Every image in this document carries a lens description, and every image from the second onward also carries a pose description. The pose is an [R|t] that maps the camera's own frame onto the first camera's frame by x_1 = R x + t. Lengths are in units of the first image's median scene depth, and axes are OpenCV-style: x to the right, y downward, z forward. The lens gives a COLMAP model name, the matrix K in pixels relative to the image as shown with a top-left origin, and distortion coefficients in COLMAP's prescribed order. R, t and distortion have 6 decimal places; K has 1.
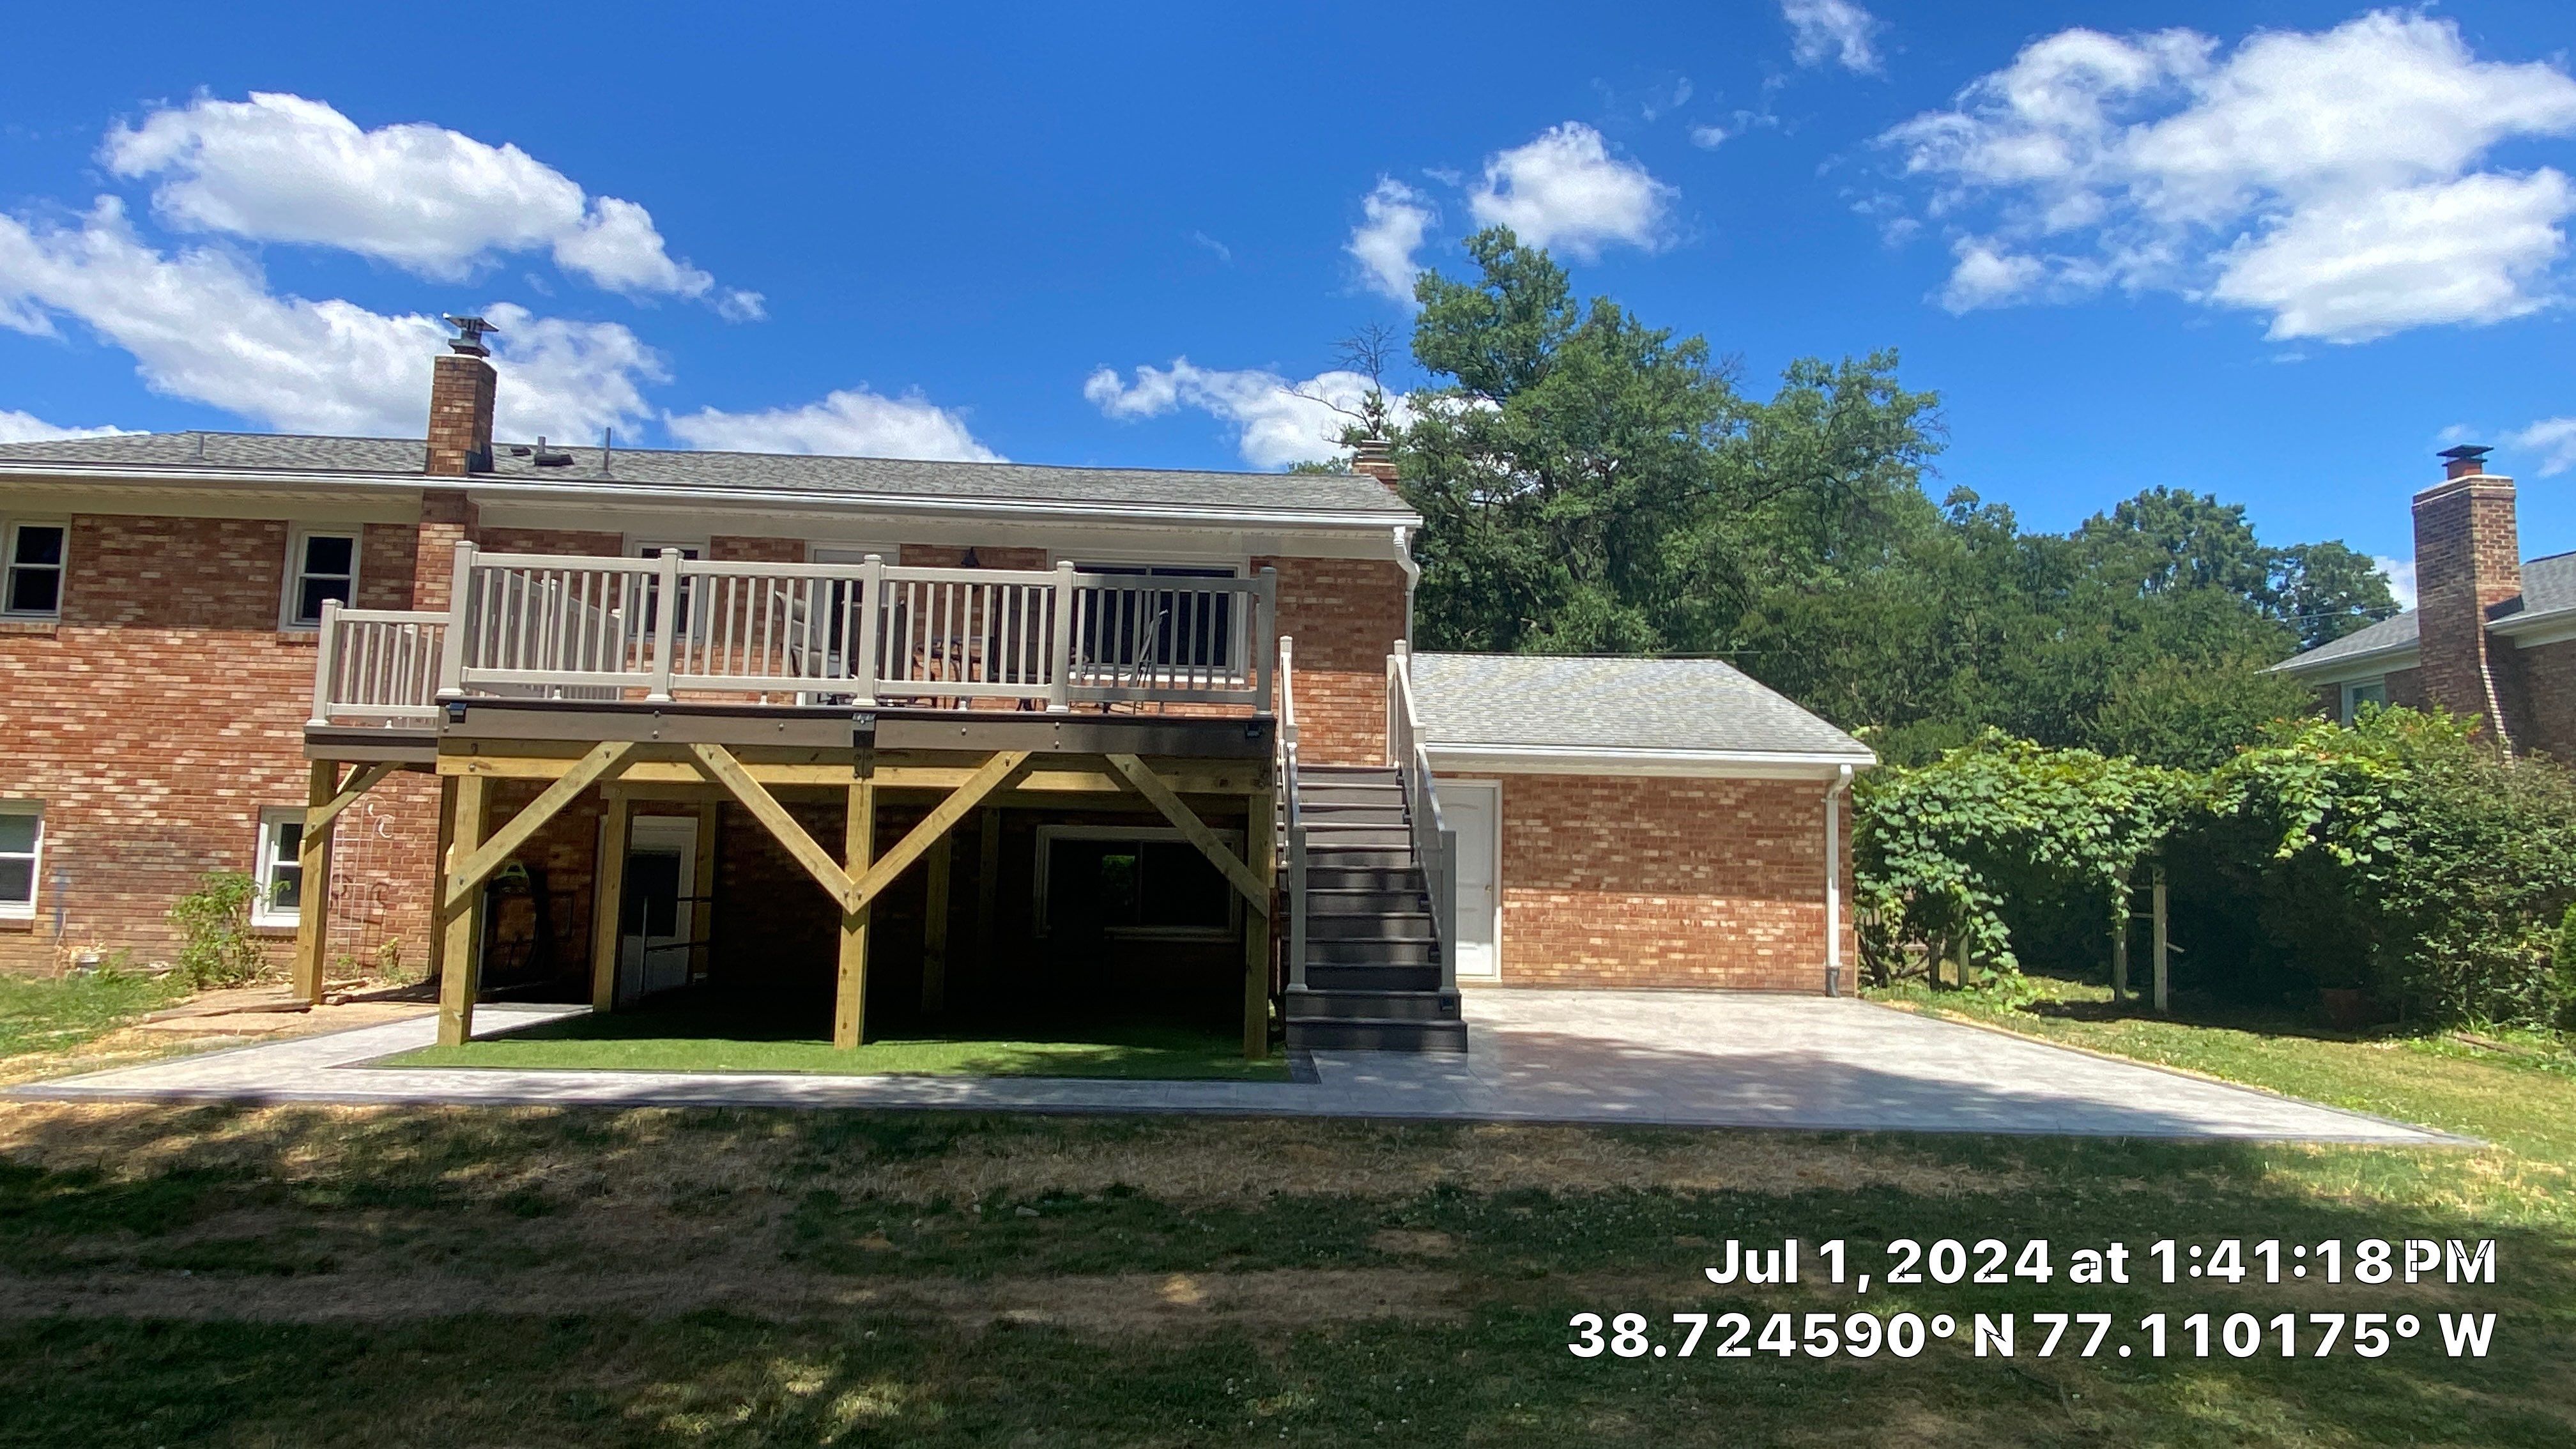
lens RADIAL K [[1389.2, 0, 1258.3], [0, 1389.2, 749.3], [0, 0, 1]] dist [0.004044, -0.002501]
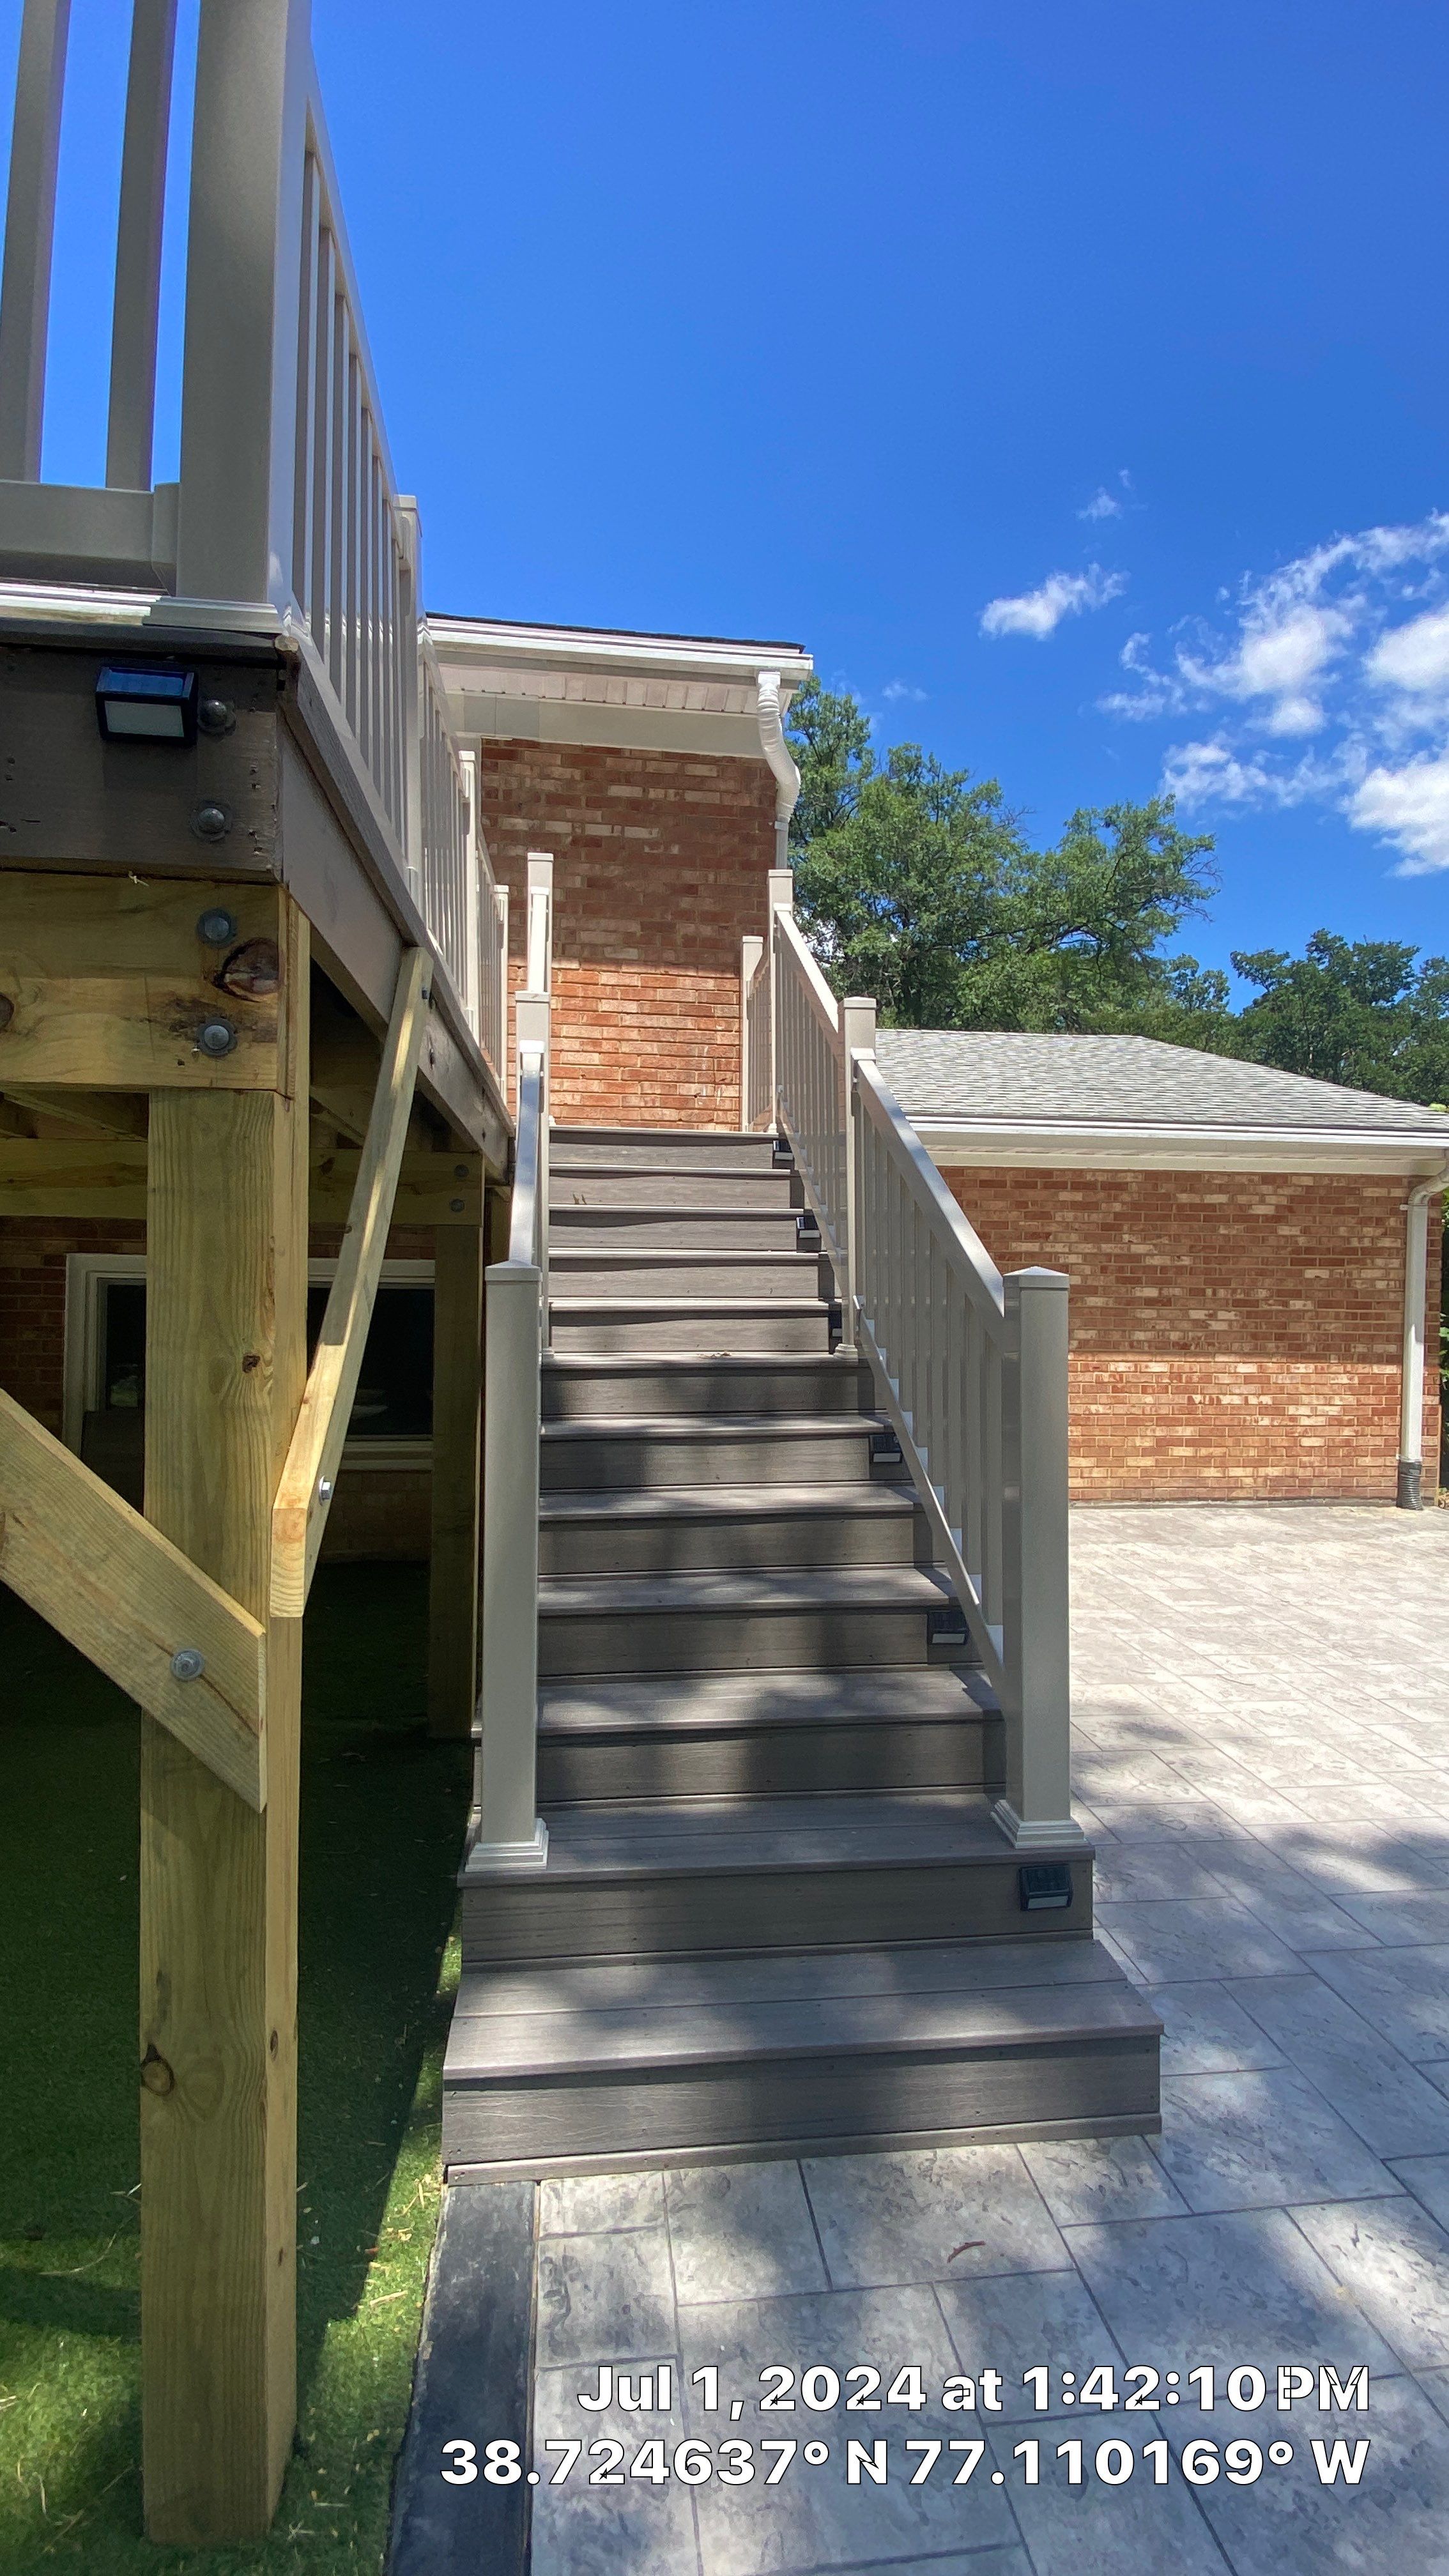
lens RADIAL K [[1241.4, 0, 717.7], [0, 1241.4, 1313.8], [0, 0, 1]] dist [0.028871, -0.000797]
pose [[0.994044, -0.013091, 0.108190, 0.026355], [0.001456, 0.994266, 0.106930, 0.023651], [-0.108969, -0.106135, 0.988363, 0.458210]]
